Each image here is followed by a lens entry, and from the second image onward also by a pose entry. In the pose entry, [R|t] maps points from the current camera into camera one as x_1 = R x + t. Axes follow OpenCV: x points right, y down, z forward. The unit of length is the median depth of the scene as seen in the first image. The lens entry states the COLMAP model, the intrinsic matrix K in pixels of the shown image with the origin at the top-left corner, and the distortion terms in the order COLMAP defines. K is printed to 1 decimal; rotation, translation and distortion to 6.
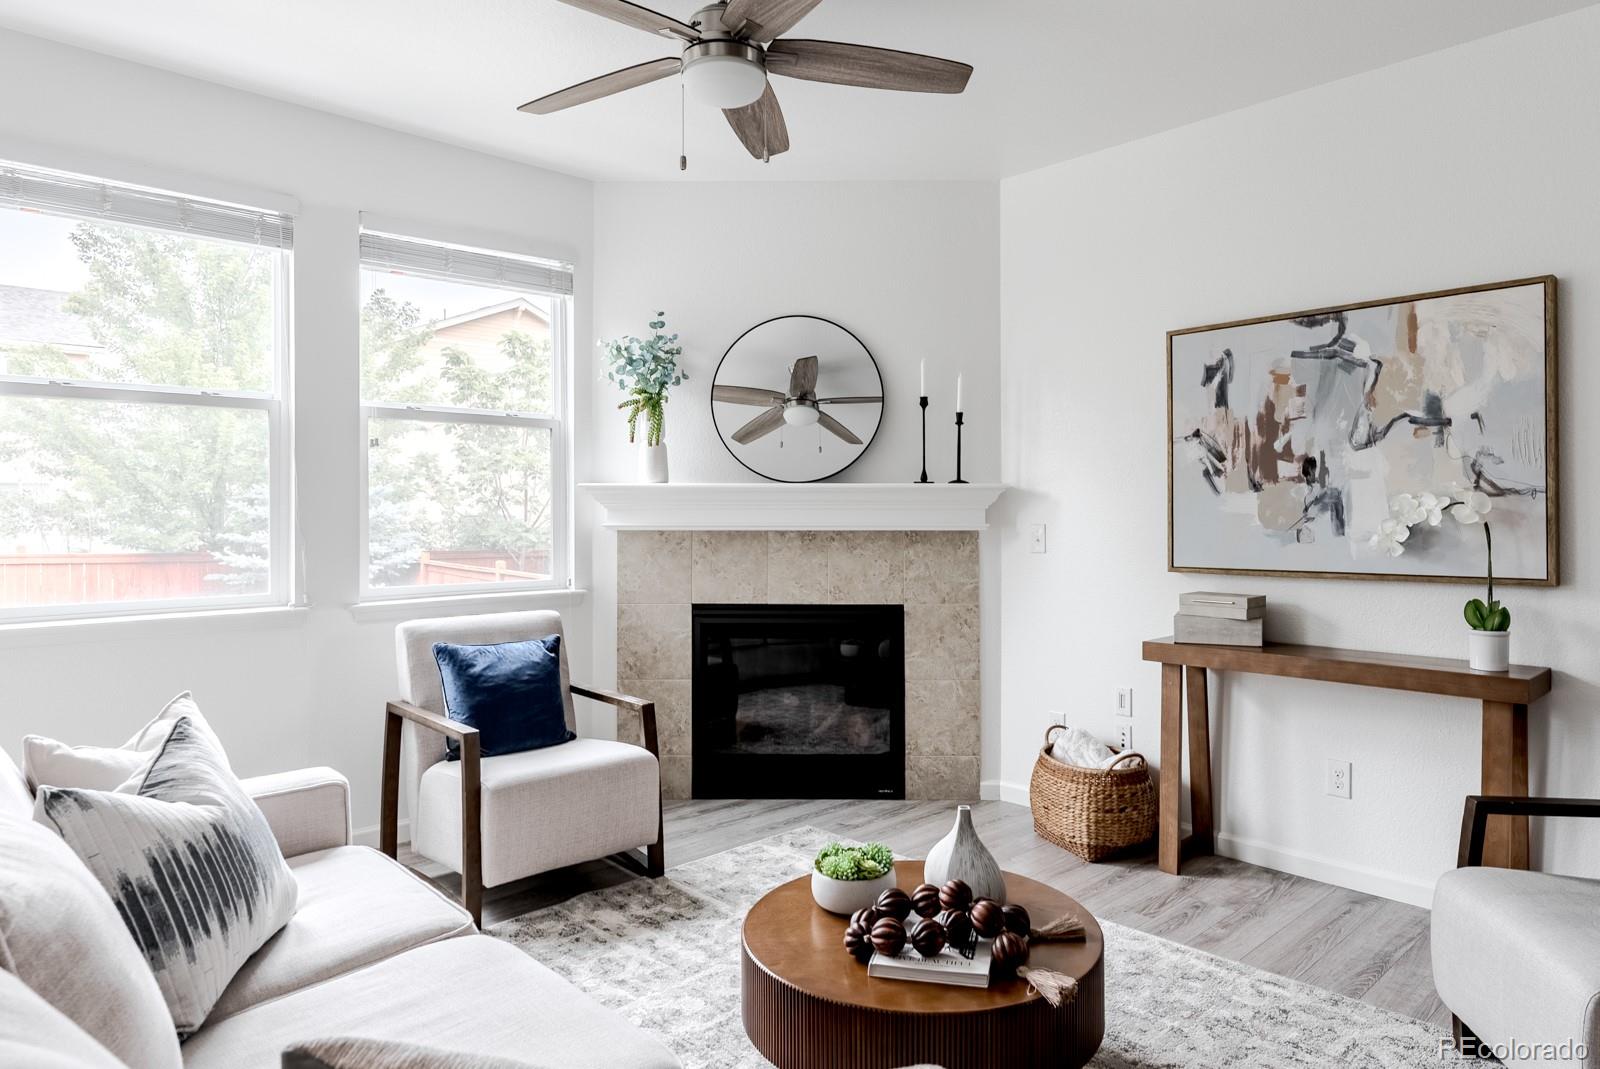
lens RADIAL K [[987.5, 0, 855.1], [0, 987.5, 506.8], [0, 0, 1]] dist [0.000220, -0.002294]
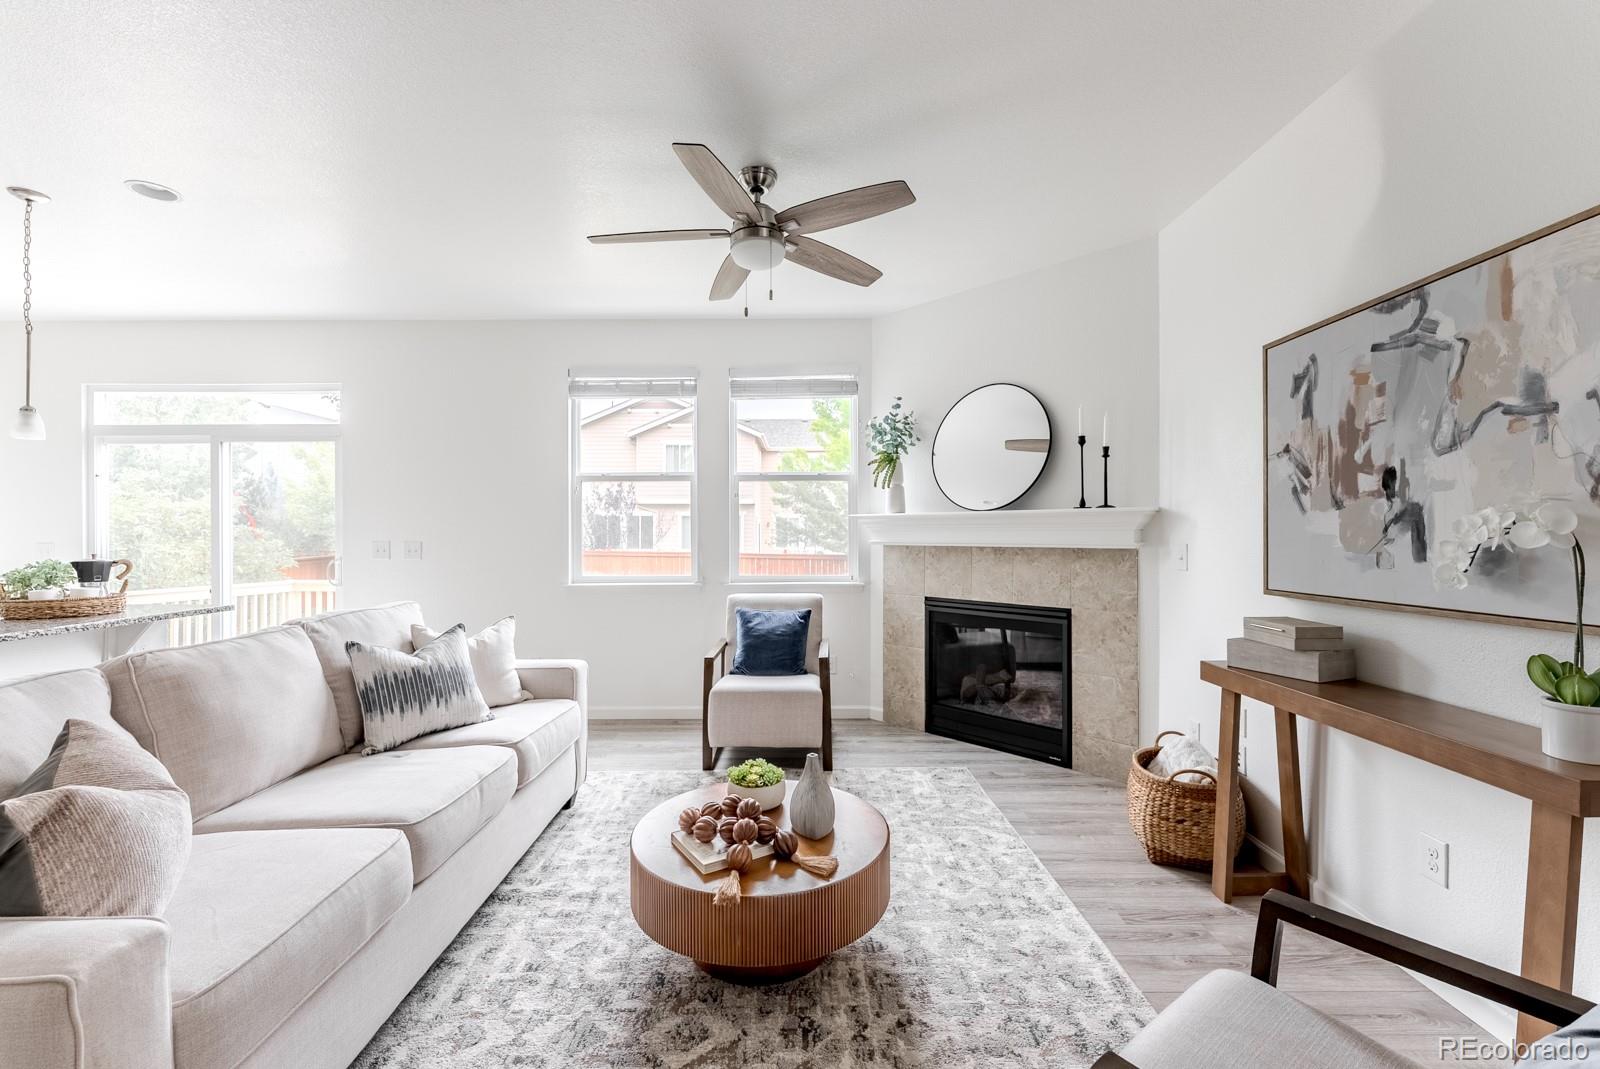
lens RADIAL K [[663.0, 0, 800.2], [0, 663.0, 531.2], [0, 0, 1]] dist [-0.000476, -0.000484]
pose [[0.706843, -0.003478, -0.707362, 0.478876], [0.006896, 0.999974, 0.001973, -0.000212], [0.707337, -0.006273, 0.706849, 0.231725]]
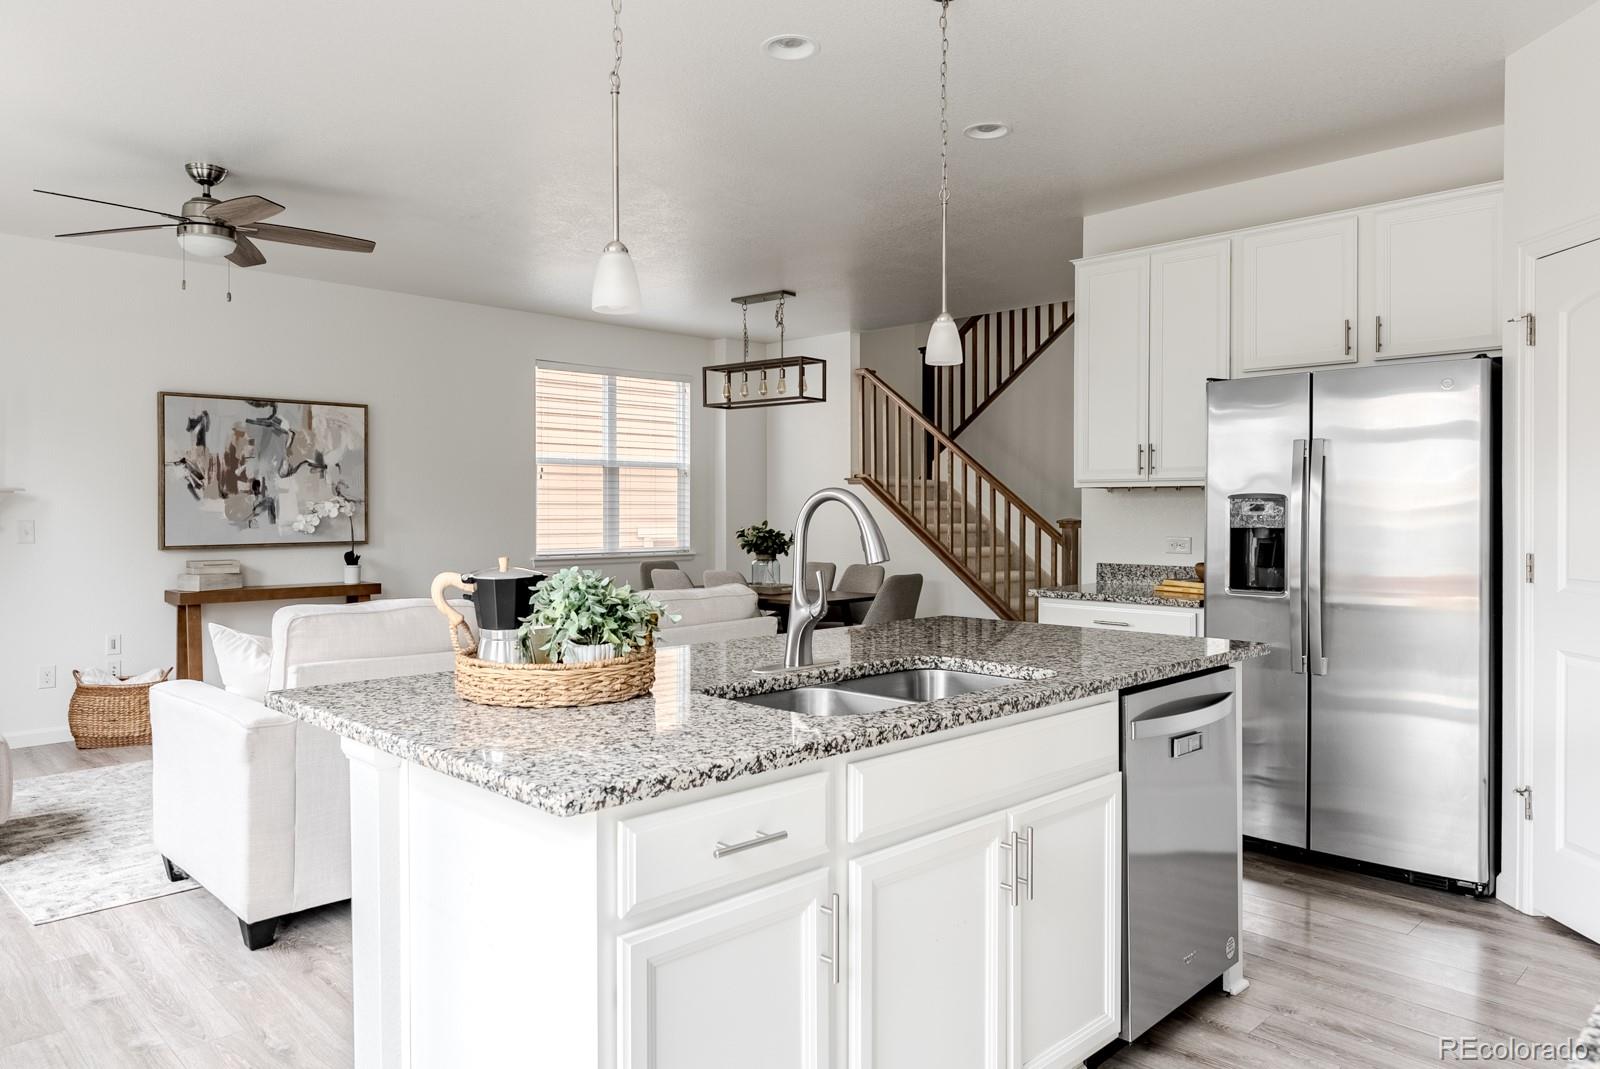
lens RADIAL K [[1072.8, 0, 796.4], [0, 1072.8, 500.7], [0, 0, 1]] dist [-0.006603, -0.002332]
pose [[-0.017530, 0.010348, 0.999793, -1.415217], [-0.005111, 0.999932, -0.010439, 0.002358], [-0.999833, -0.005293, -0.017476, 0.054955]]
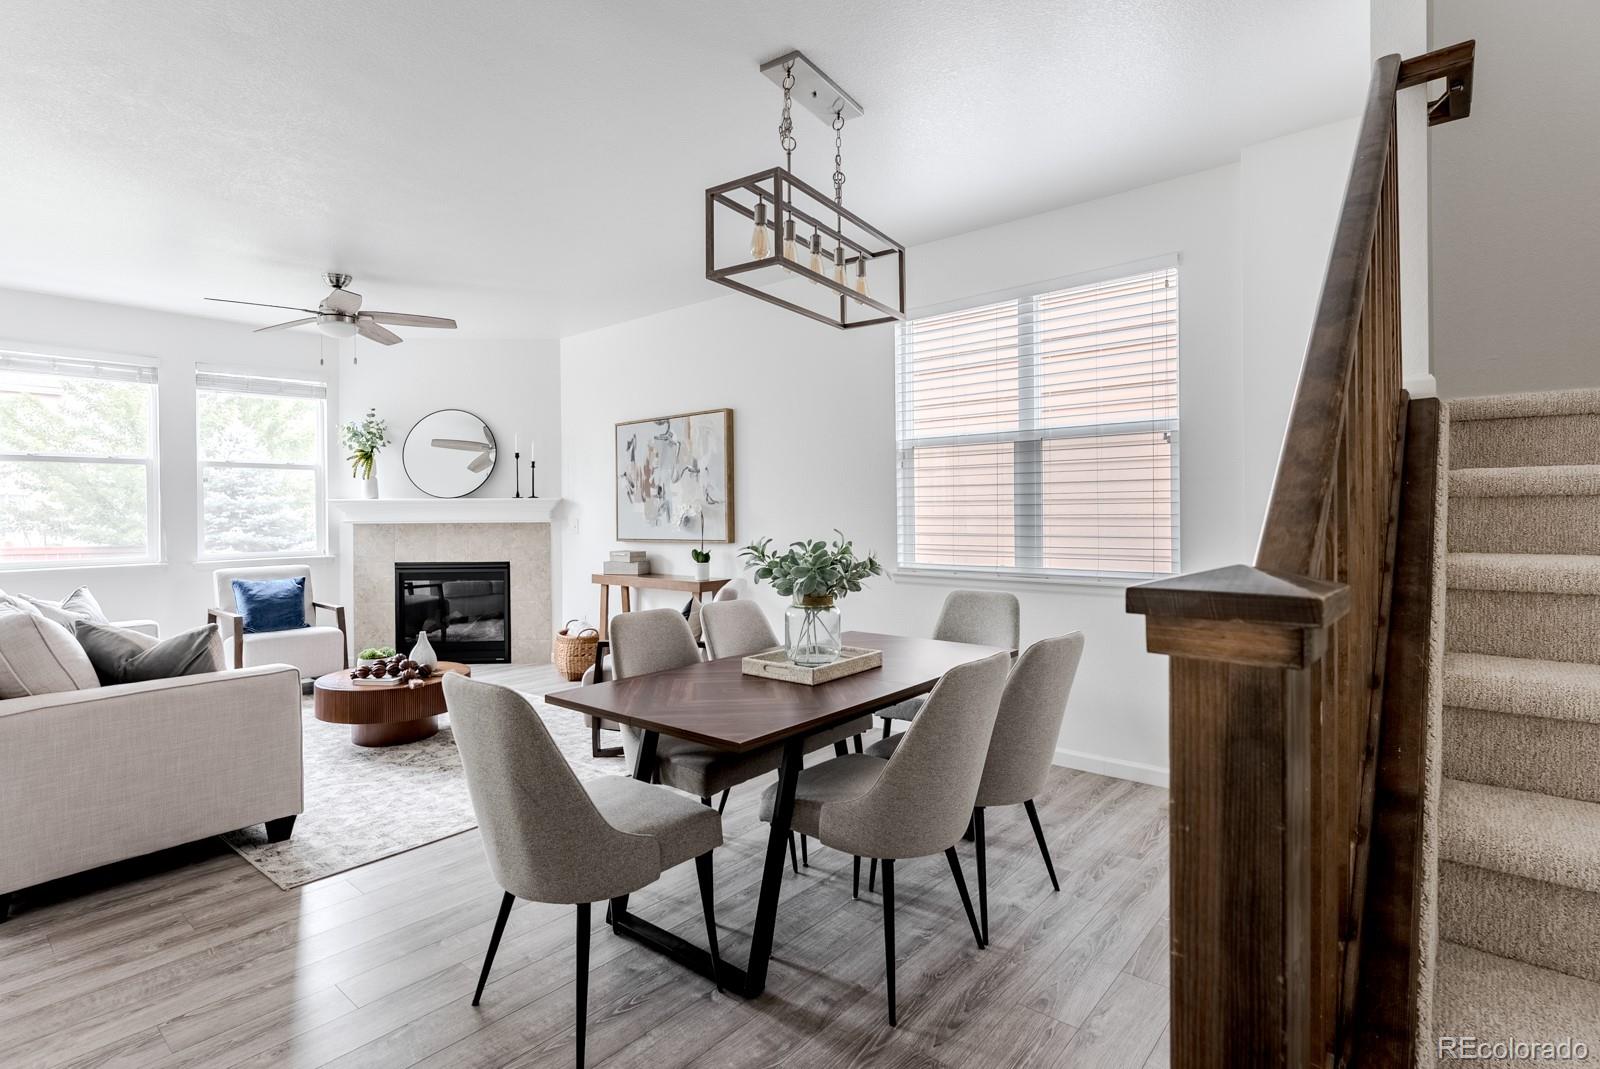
lens RADIAL K [[788.1, 0, 789.1], [0, 788.1, 513.7], [0, 0, 1]] dist [-0.001267, -0.000374]
pose [[0.996643, -0.008535, 0.081421, 0.569491], [0.007842, 0.999930, 0.008821, -0.003223], [-0.081490, -0.008153, 0.996641, -0.689336]]
